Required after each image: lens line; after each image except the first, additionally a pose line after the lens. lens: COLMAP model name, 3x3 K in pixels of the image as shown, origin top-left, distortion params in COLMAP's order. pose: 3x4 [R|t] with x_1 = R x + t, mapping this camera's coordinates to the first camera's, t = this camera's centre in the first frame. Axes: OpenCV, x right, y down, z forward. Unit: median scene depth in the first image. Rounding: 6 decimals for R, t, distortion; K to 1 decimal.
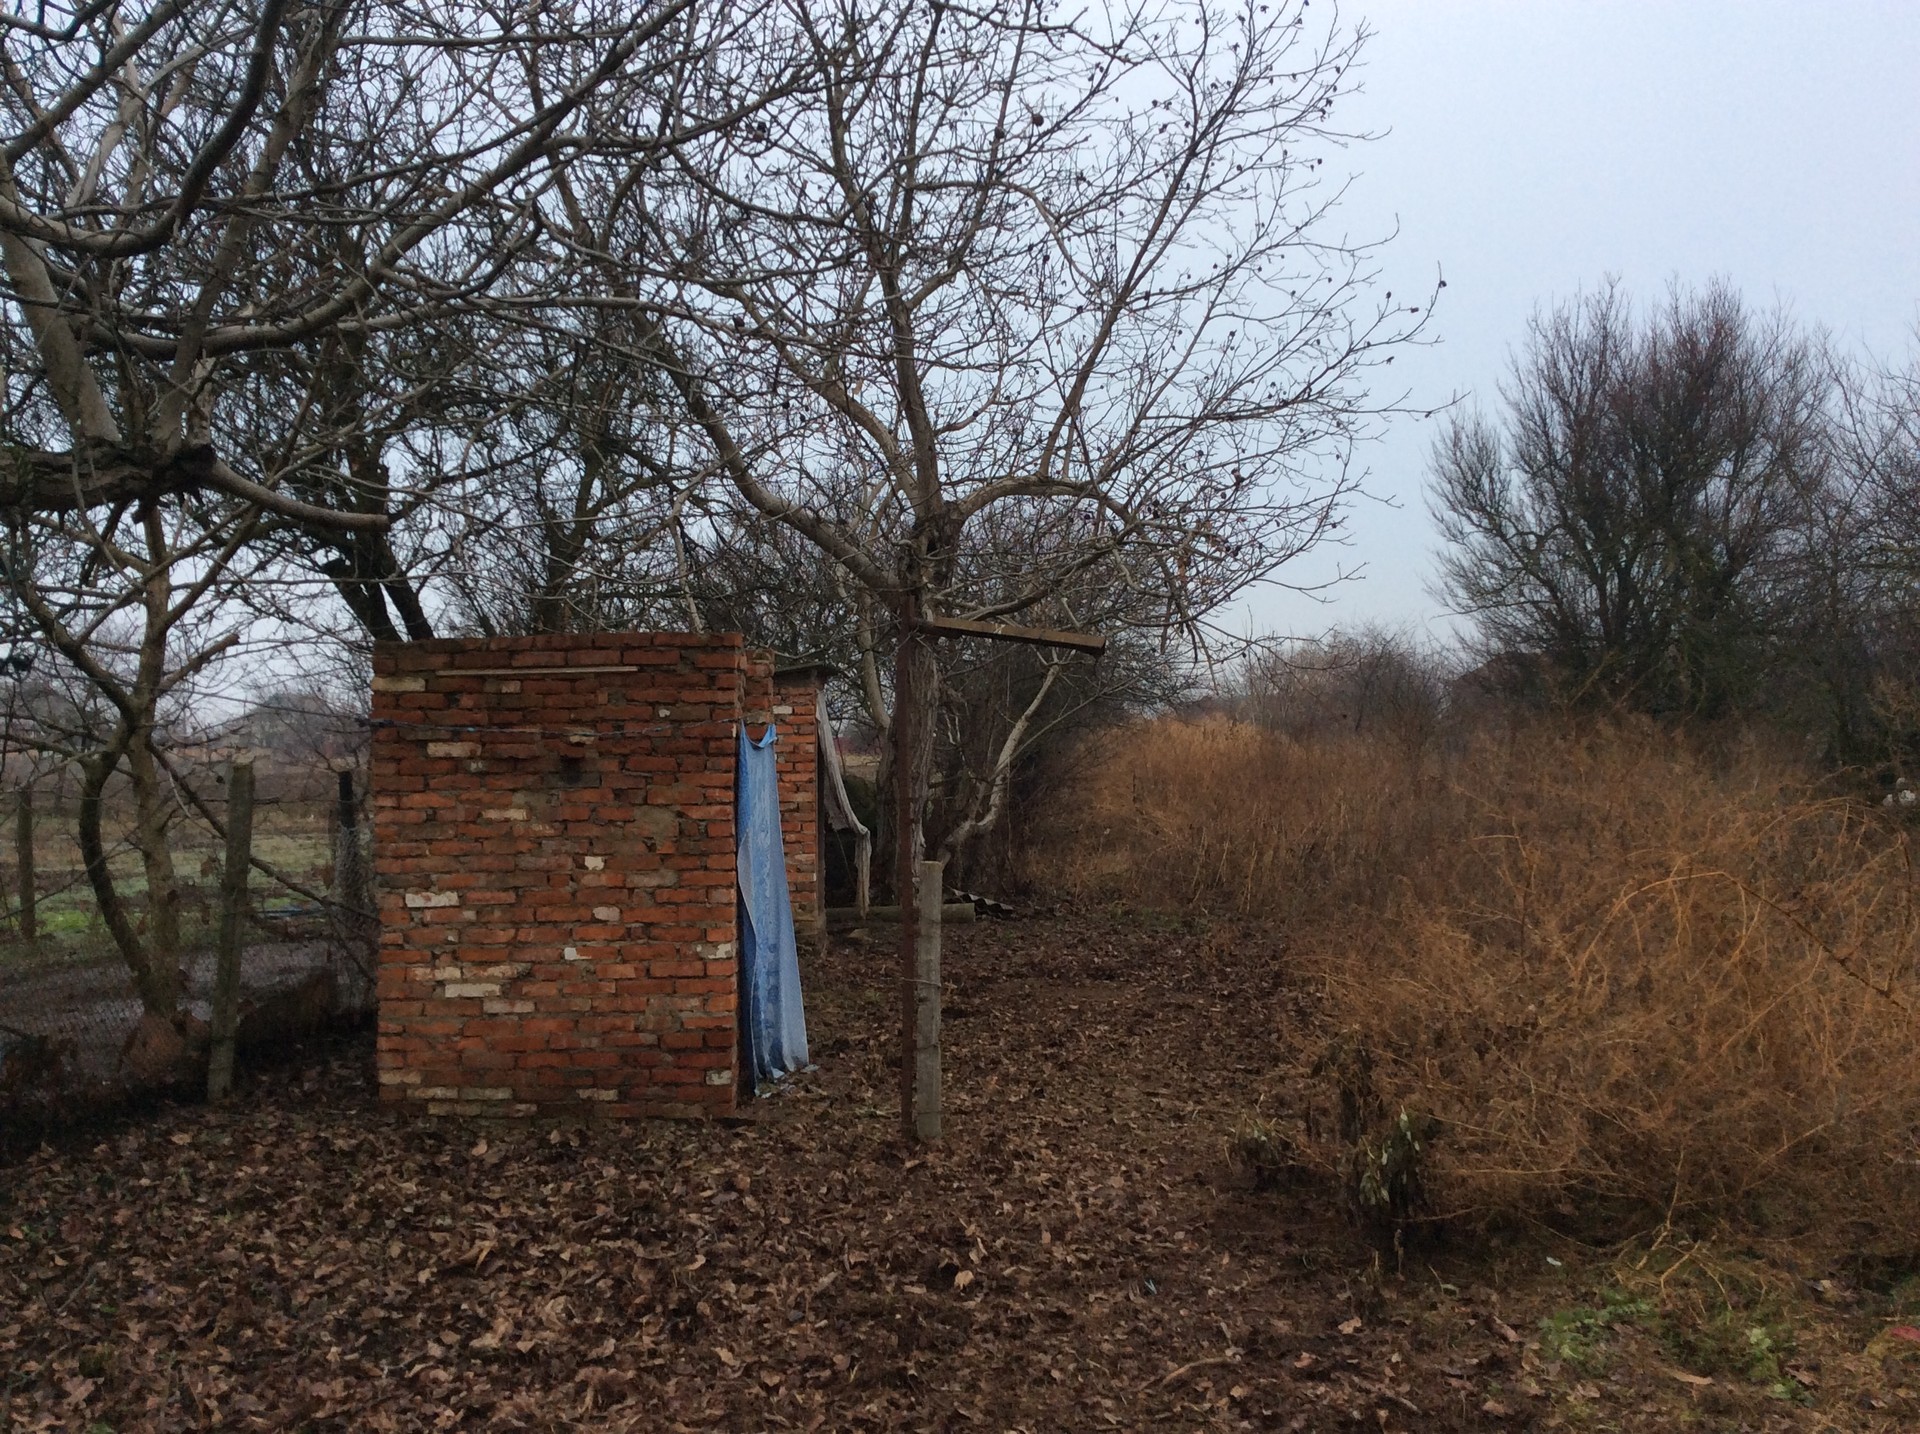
lens RADIAL K [[1778.3, 0, 972.4], [0, 1778.3, 724.8], [0, 0, 1]] dist [0.062562, 0.000000]
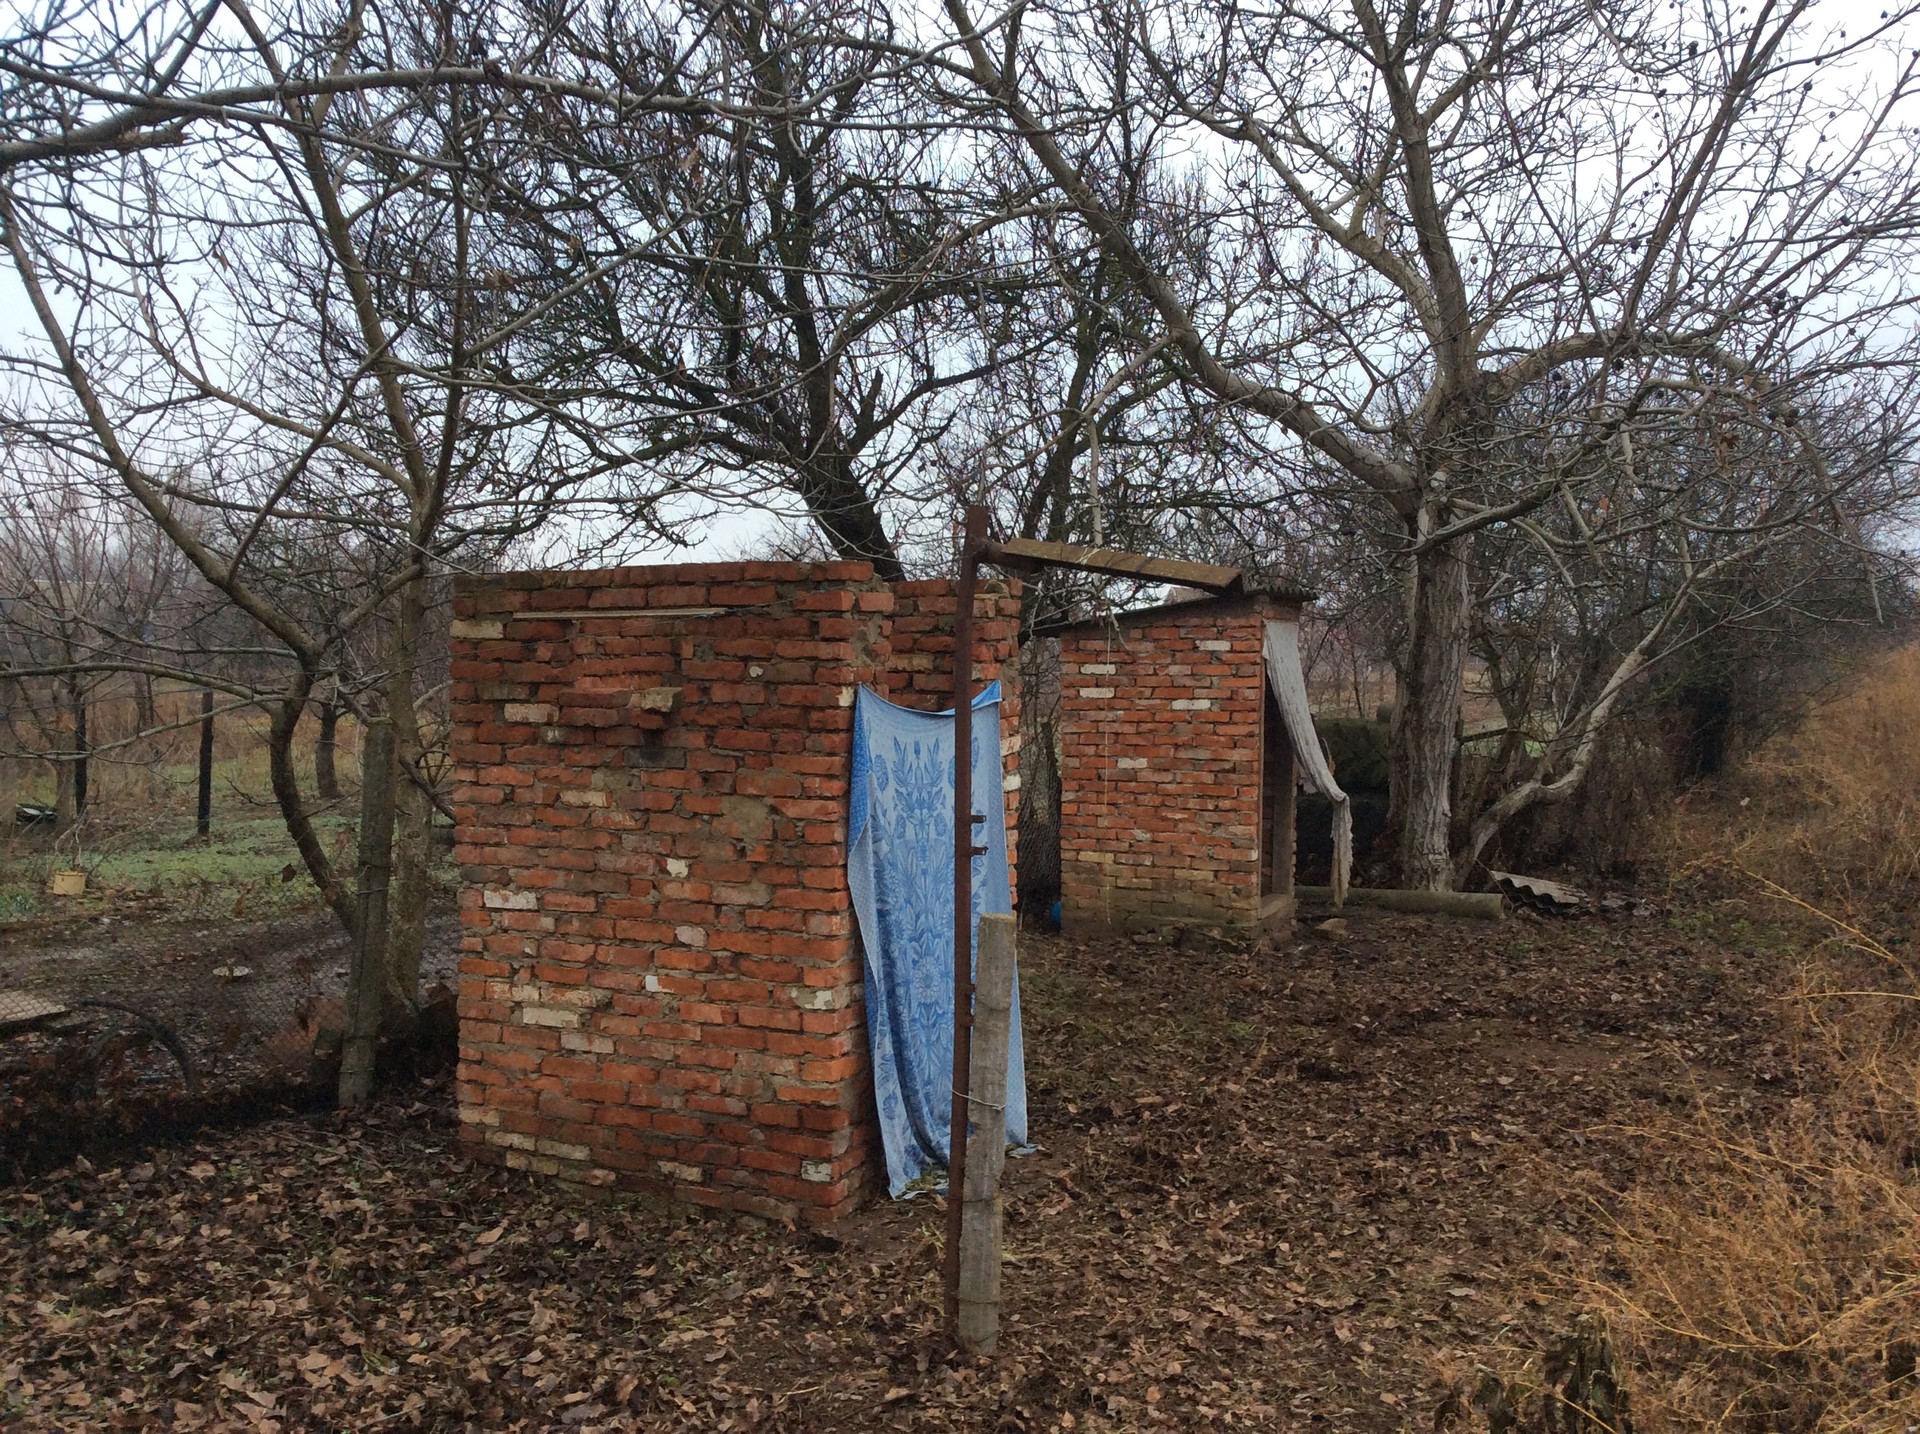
lens RADIAL K [[1778.3, 0, 963.7], [0, 1778.3, 708.7], [0, 0, 1]] dist [0.062562, 0.000000]
pose [[0.904318, 0.027226, -0.425991, 0.218246], [-0.008519, 0.998916, 0.045758, -0.025663], [0.426775, -0.037751, 0.903570, 0.369416]]
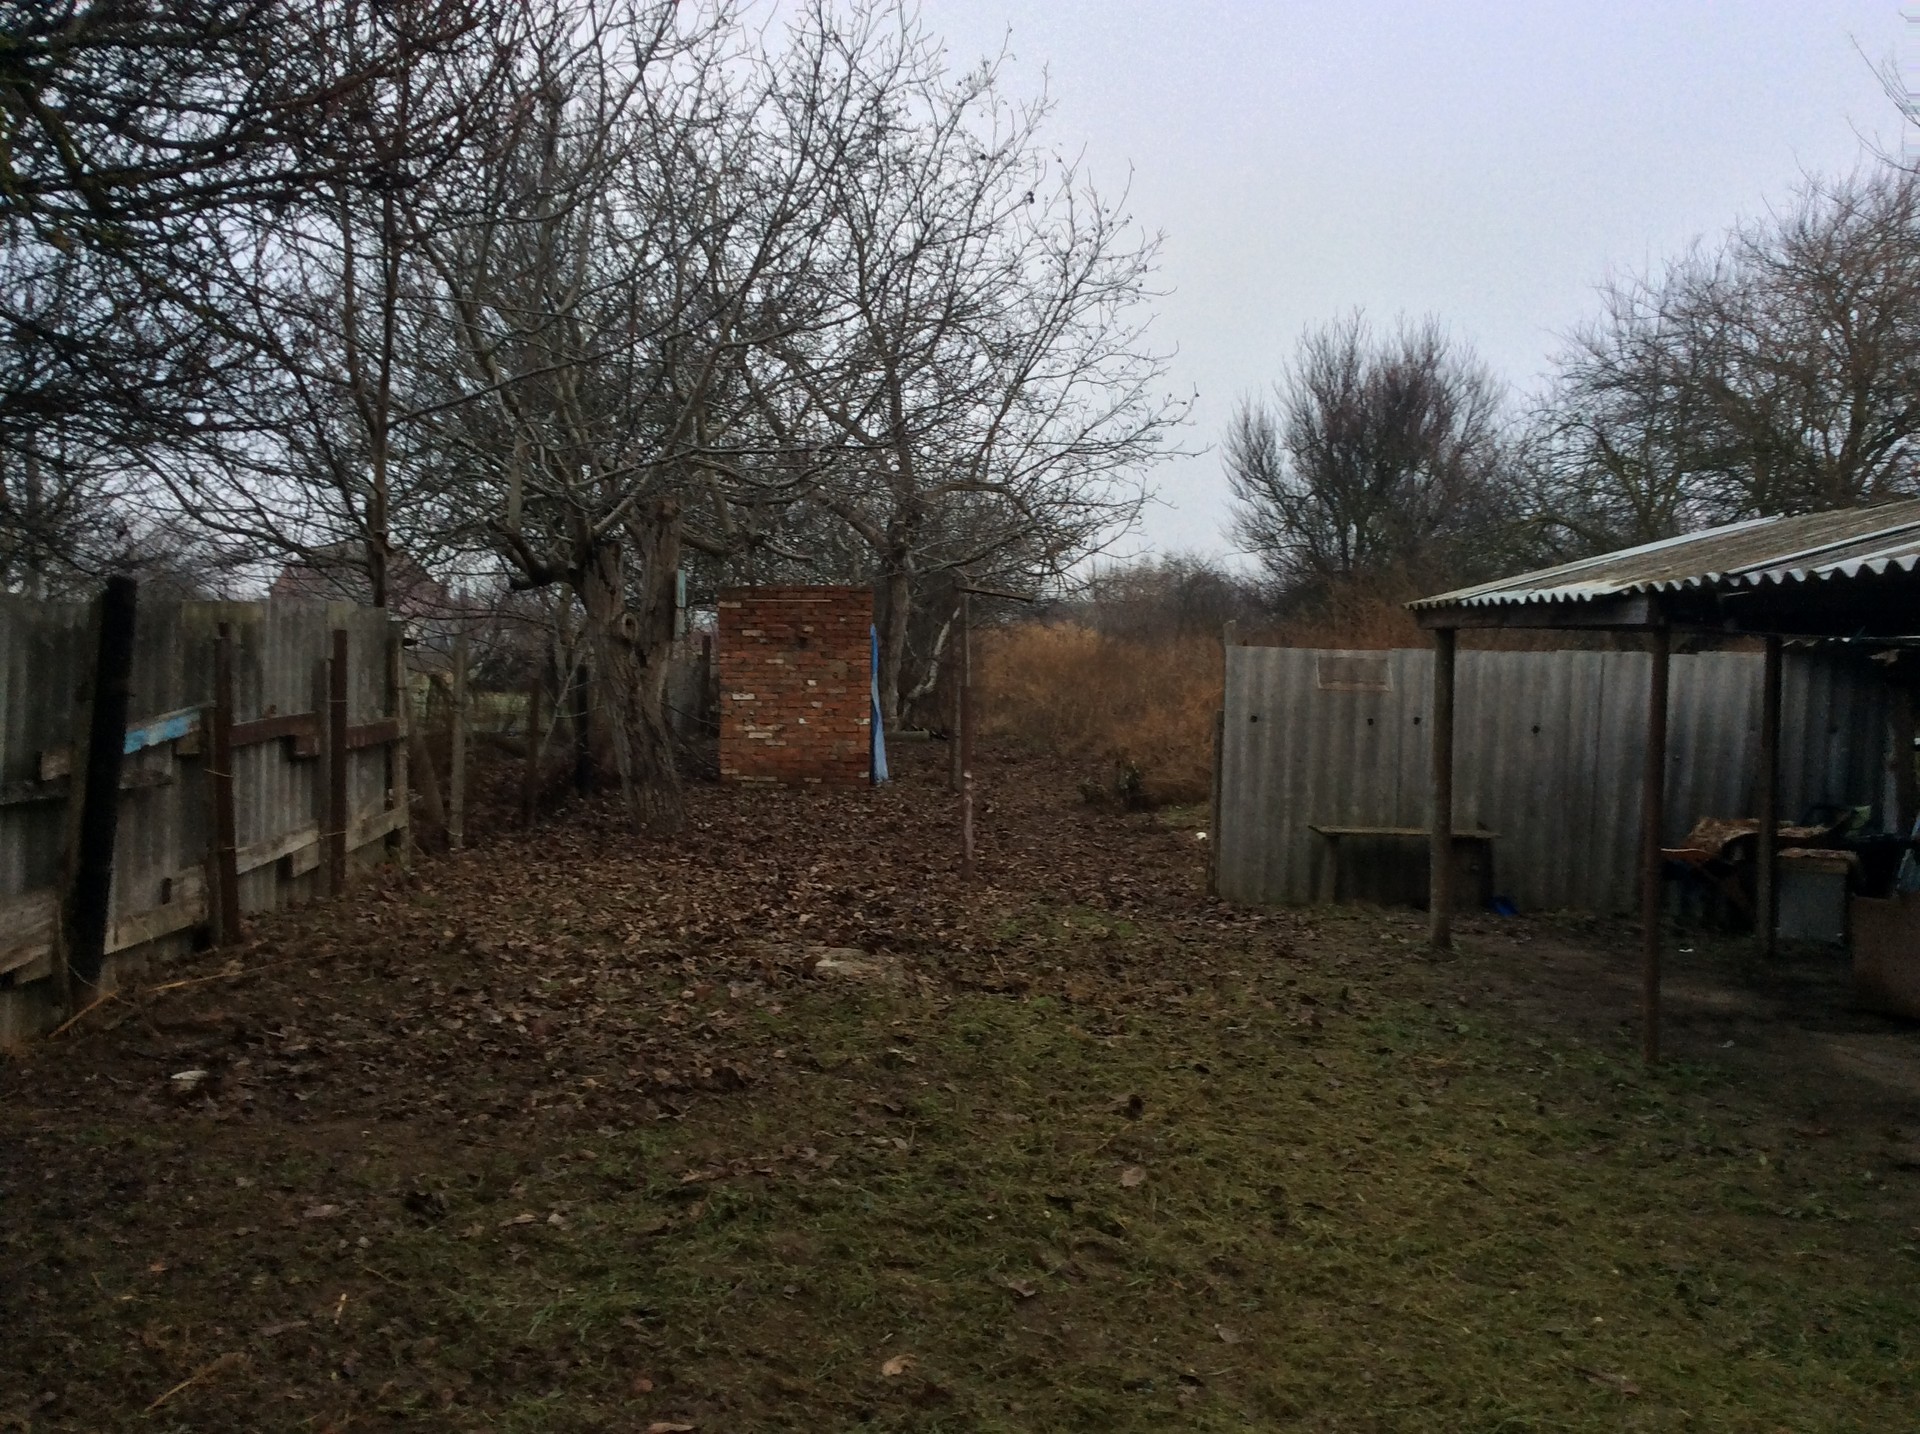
lens RADIAL K [[1778.3, 0, 962.4], [0, 1778.3, 724.7], [0, 0, 1]] dist [0.062562, 0.000000]
pose [[0.996567, 0.016406, 0.081151, -0.203668], [-0.020860, 0.998304, 0.054350, 0.000490], [-0.080121, -0.055856, 0.995219, -1.369769]]
